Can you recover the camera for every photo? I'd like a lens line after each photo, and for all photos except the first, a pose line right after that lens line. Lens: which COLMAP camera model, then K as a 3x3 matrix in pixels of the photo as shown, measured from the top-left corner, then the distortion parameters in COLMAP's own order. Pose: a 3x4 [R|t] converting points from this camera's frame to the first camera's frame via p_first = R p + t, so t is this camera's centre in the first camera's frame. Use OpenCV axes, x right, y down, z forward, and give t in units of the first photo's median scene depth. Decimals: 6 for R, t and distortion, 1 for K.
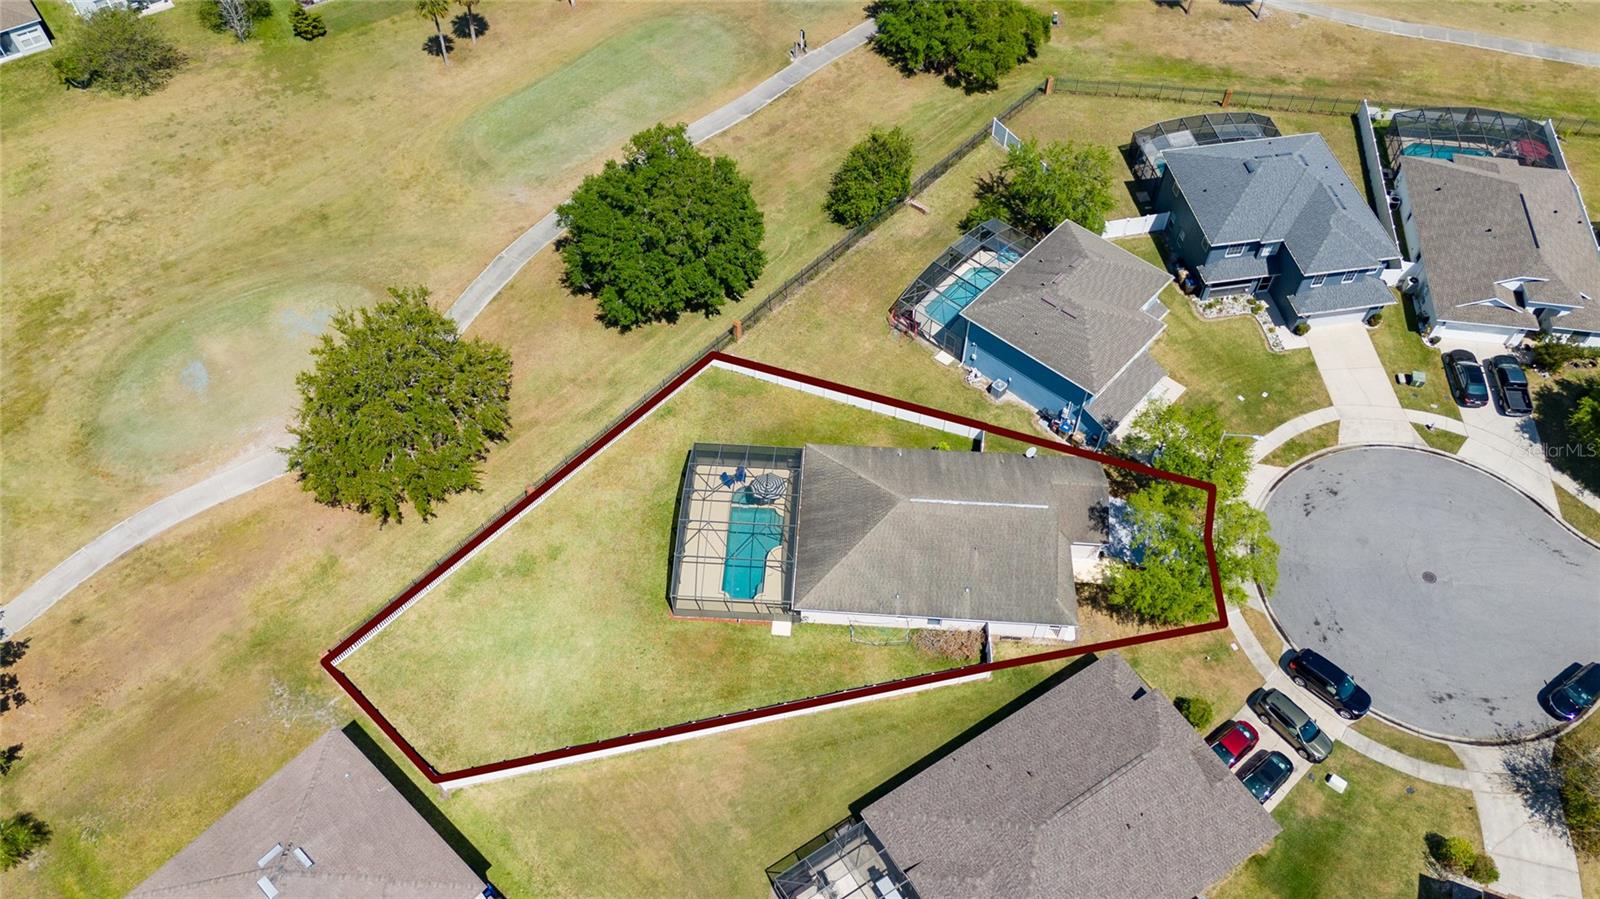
lens RADIAL K [[1173.8, 0, 802.0], [0, 1173.8, 448.7], [0, 0, 1]] dist [0.087390, -0.103558]
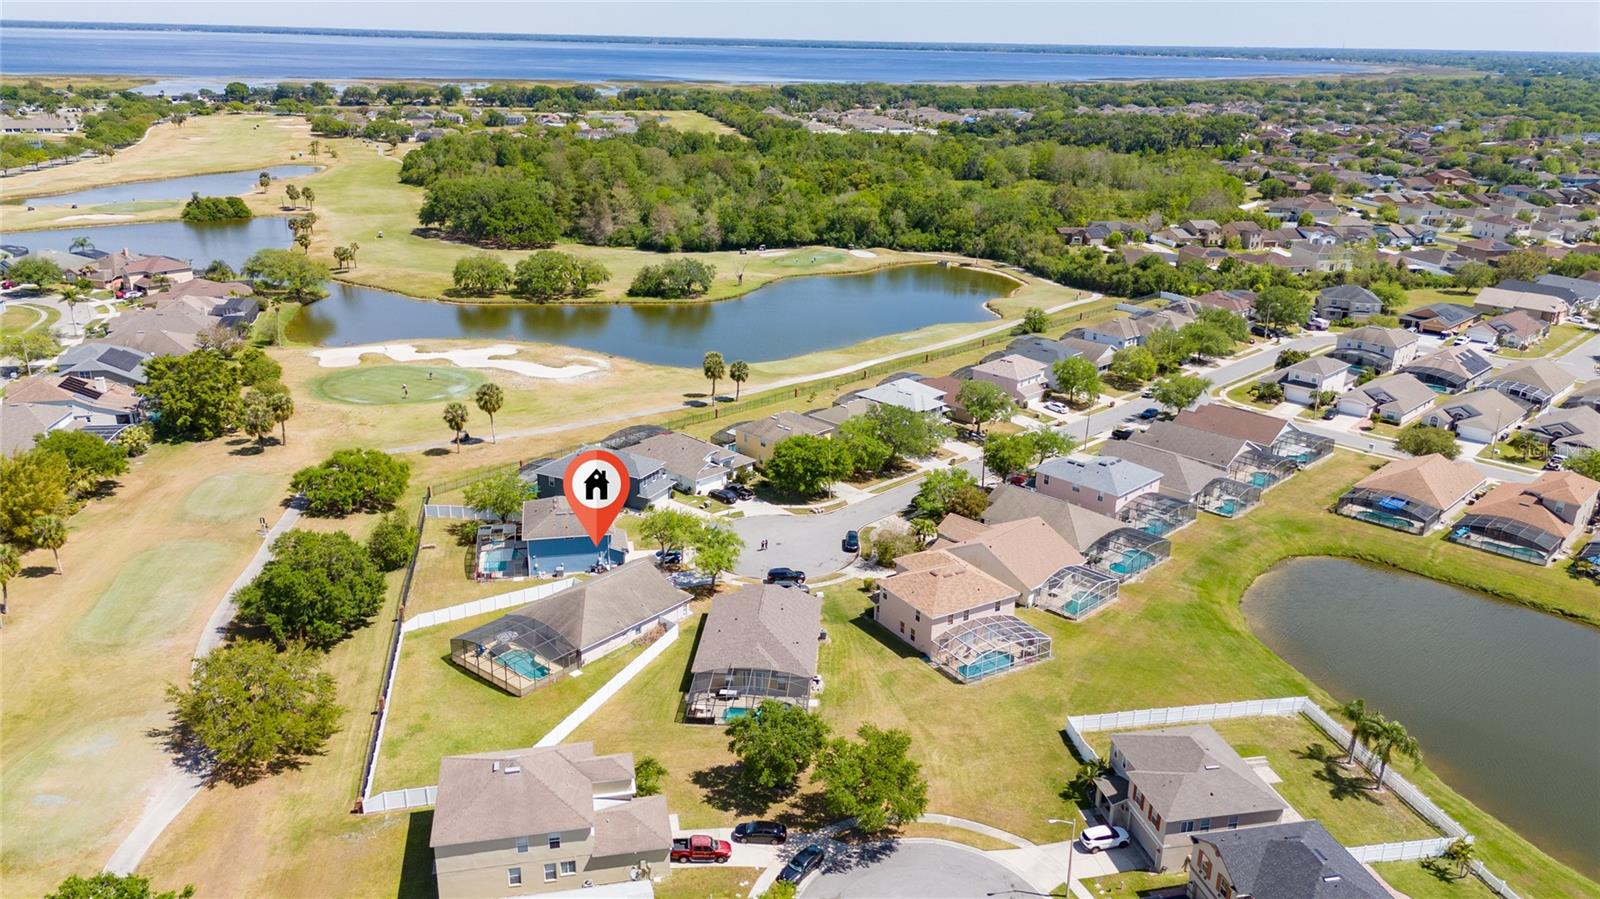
lens RADIAL K [[1173.8, 0, 802.0], [0, 1173.8, 448.7], [0, 0, 1]] dist [0.087390, -0.103558]
pose [[0.588818, -0.256708, 0.766416, -0.937158], [0.631818, 0.737554, -0.238369, 0.469234], [-0.504082, 0.624592, 0.596478, -0.351558]]
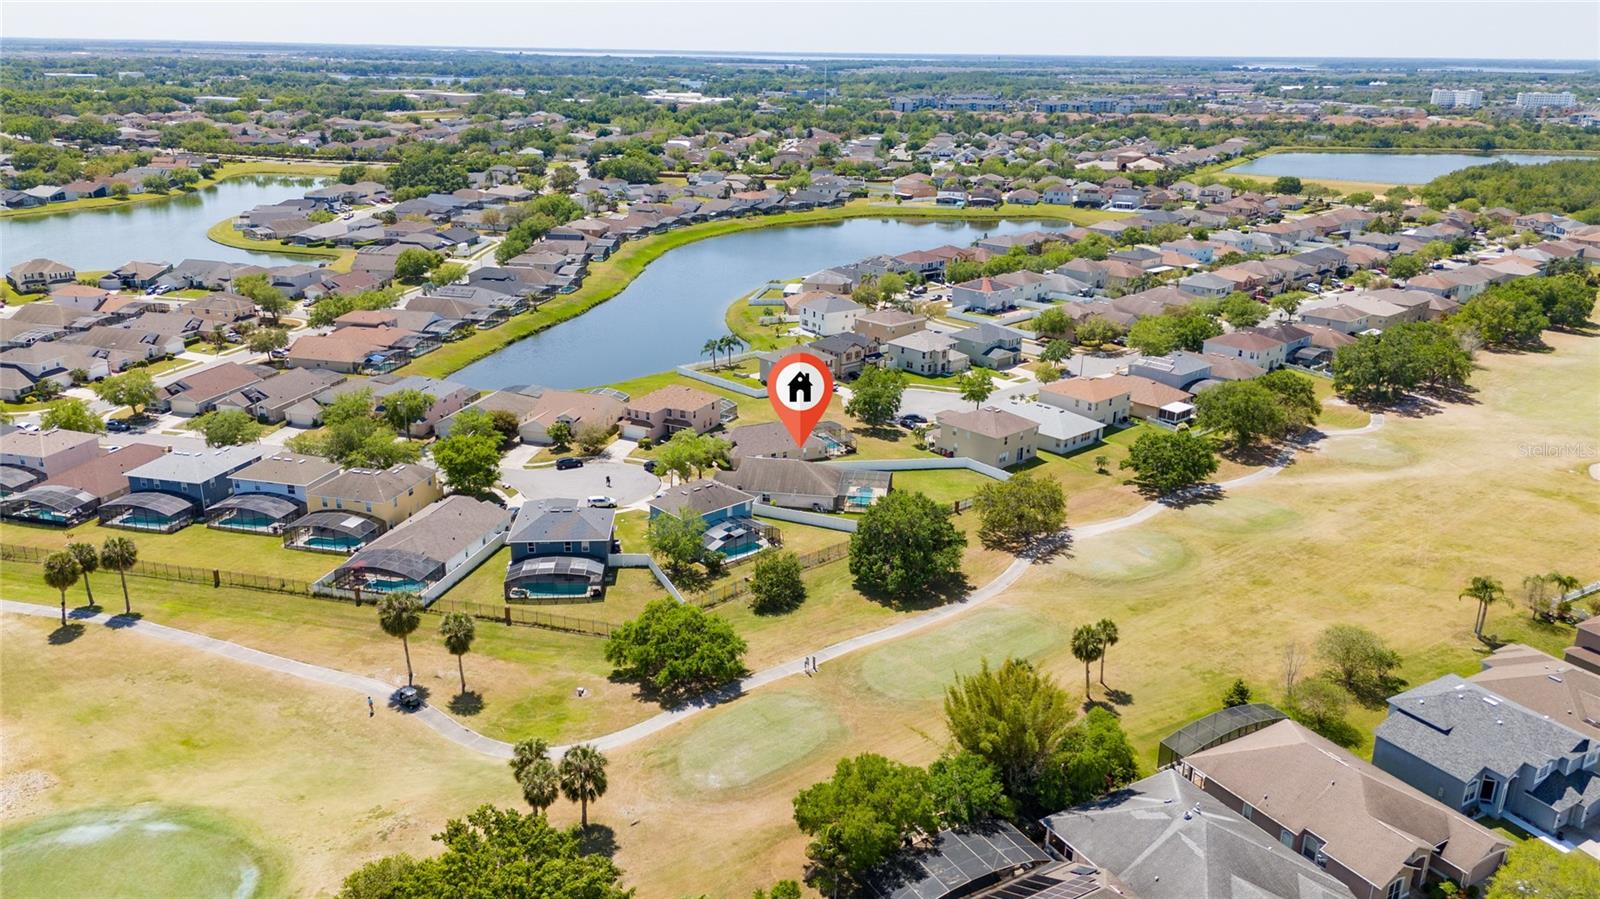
lens RADIAL K [[1173.8, 0, 802.0], [0, 1173.8, 448.7], [0, 0, 1]] dist [0.087390, -0.103558]
pose [[-0.995102, -0.045926, 0.087534, -0.119700], [0.068267, 0.321154, 0.944563, -2.056731], [-0.071492, 0.945913, -0.316446, 1.551971]]
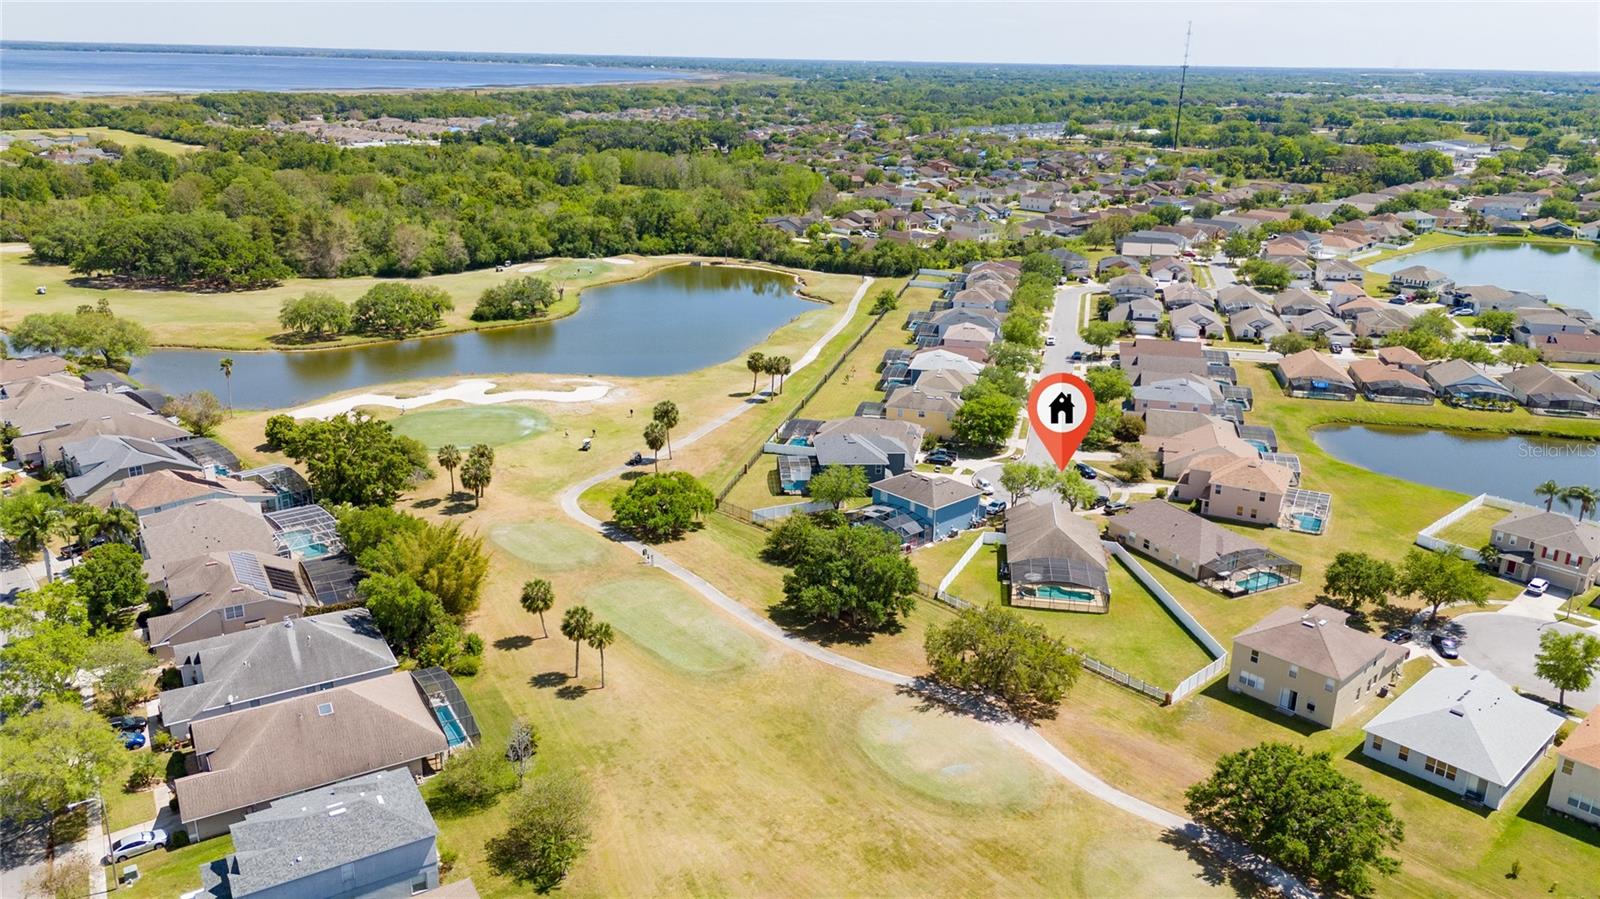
lens RADIAL K [[1173.8, 0, 802.0], [0, 1173.8, 448.7], [0, 0, 1]] dist [0.087390, -0.103558]
pose [[0.087656, -0.314208, 0.945299, -1.736237], [0.781702, 0.609901, 0.130239, -0.613521], [-0.617461, 0.727526, 0.299078, 0.464999]]
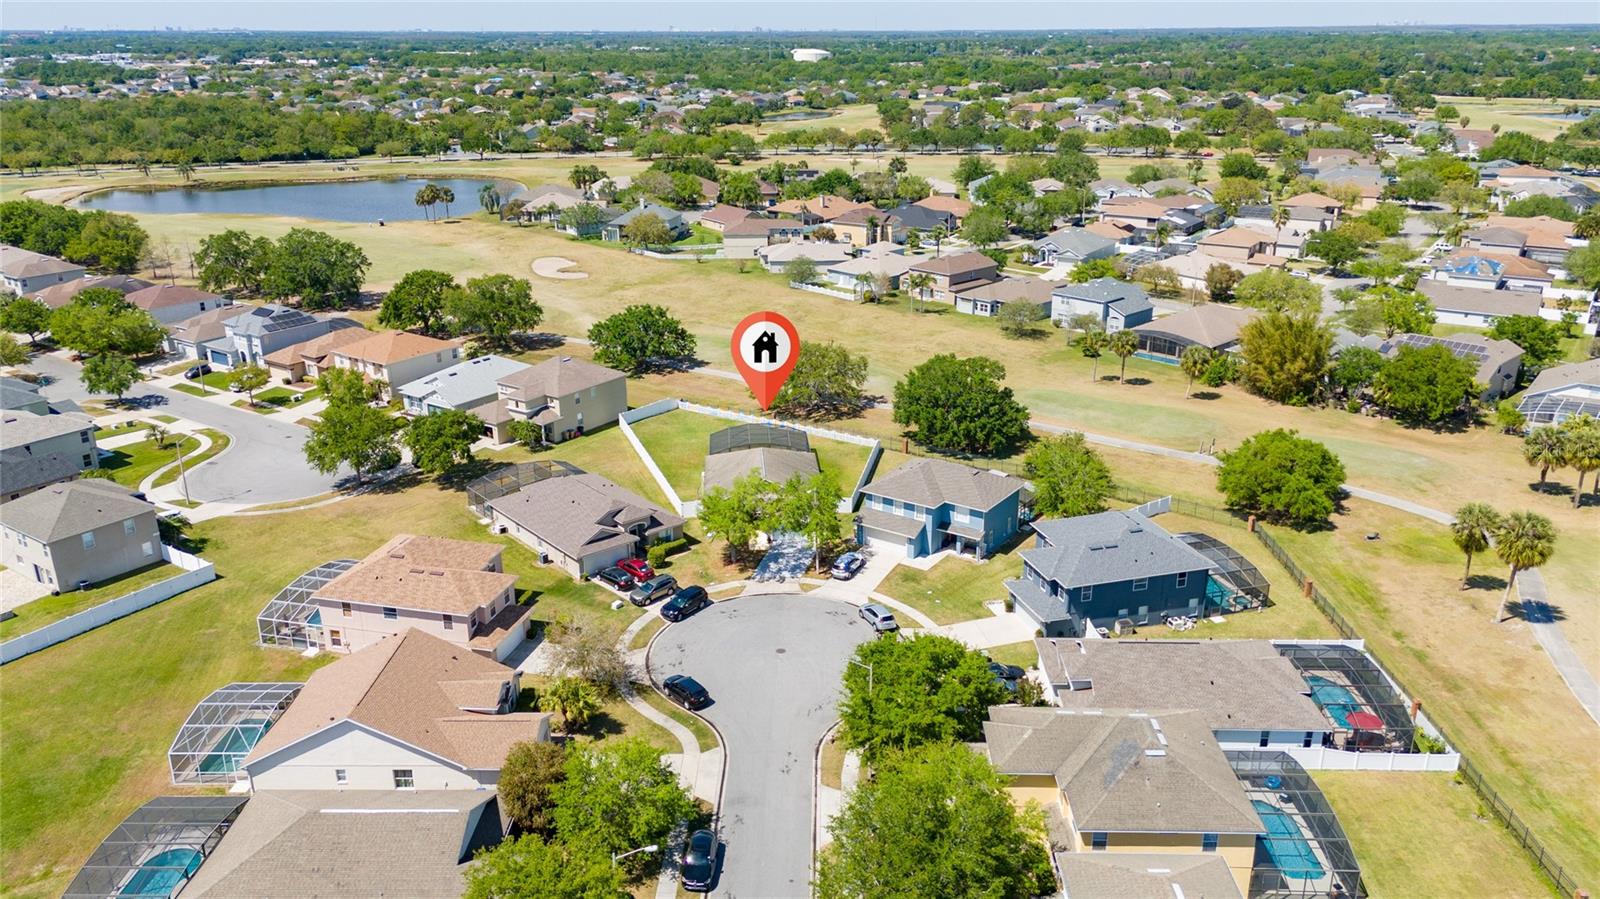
lens RADIAL K [[1170.0, 0, 800.0], [0, 1170.0, 449.5], [0, 0, 1]] dist [0.097010, -0.121836]
pose [[0.126512, 0.331234, -0.935029, 1.533933], [-0.786005, 0.608497, 0.109212, -0.170384], [0.605137, 0.721121, 0.337334, 0.384345]]
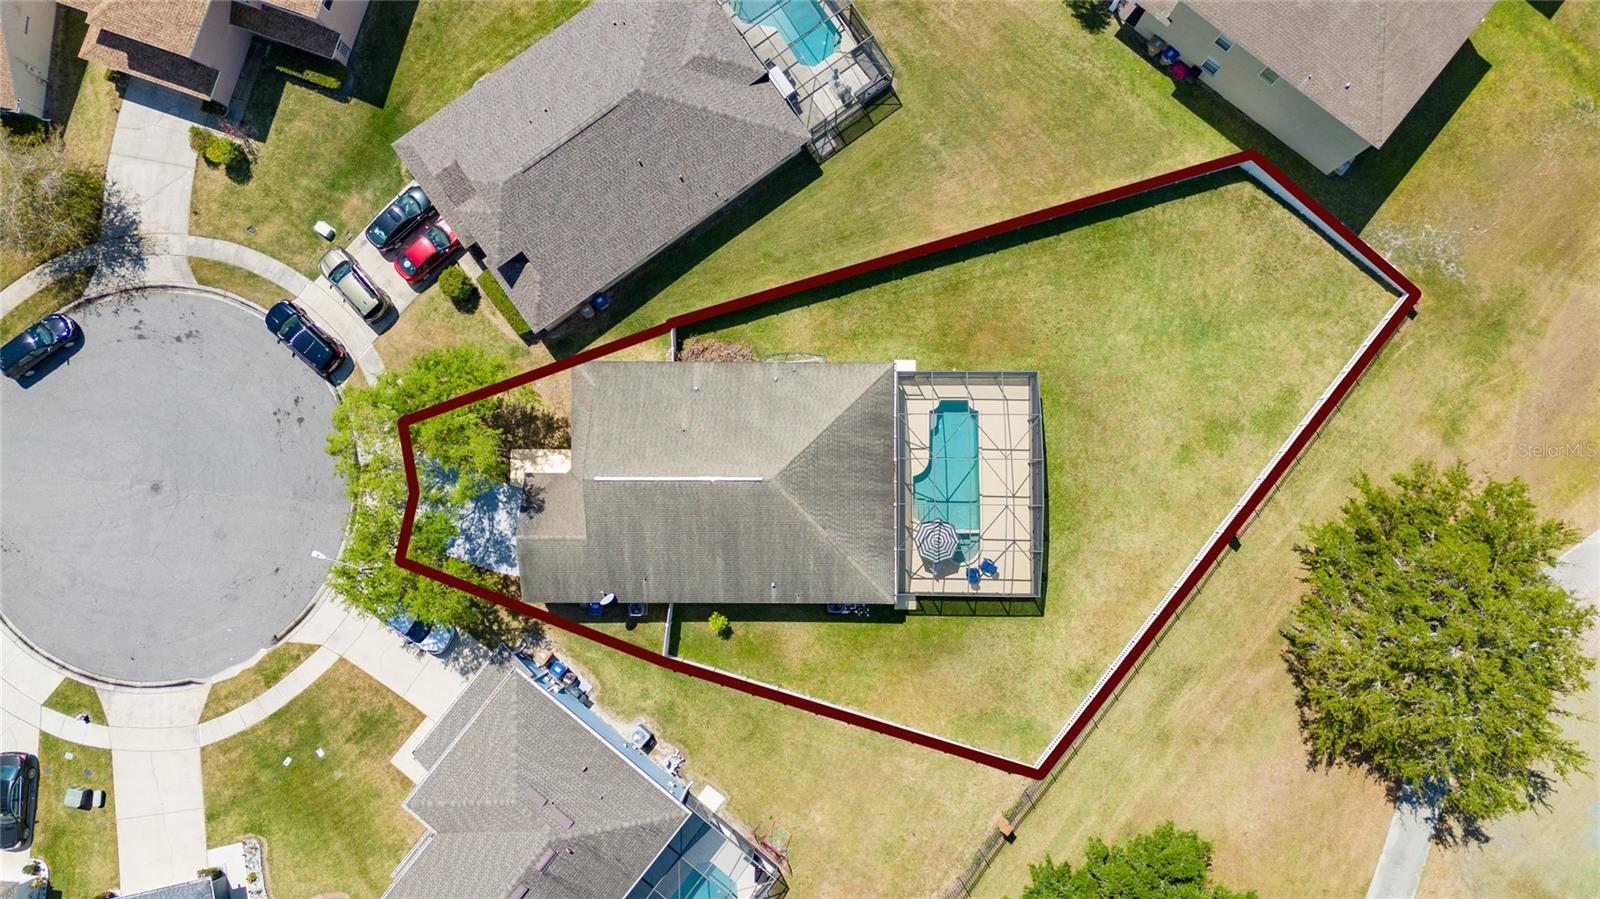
lens RADIAL K [[1145.7, 0, 800.0], [0, 1145.7, 449.5], [0, 0, 1]] dist [0.062597, -0.049729]
pose [[-0.998394, 0.056298, 0.006278, 0.052636], [-0.038445, -0.754814, 0.654811, -0.401534], [0.041603, 0.653519, 0.755766, 0.341607]]
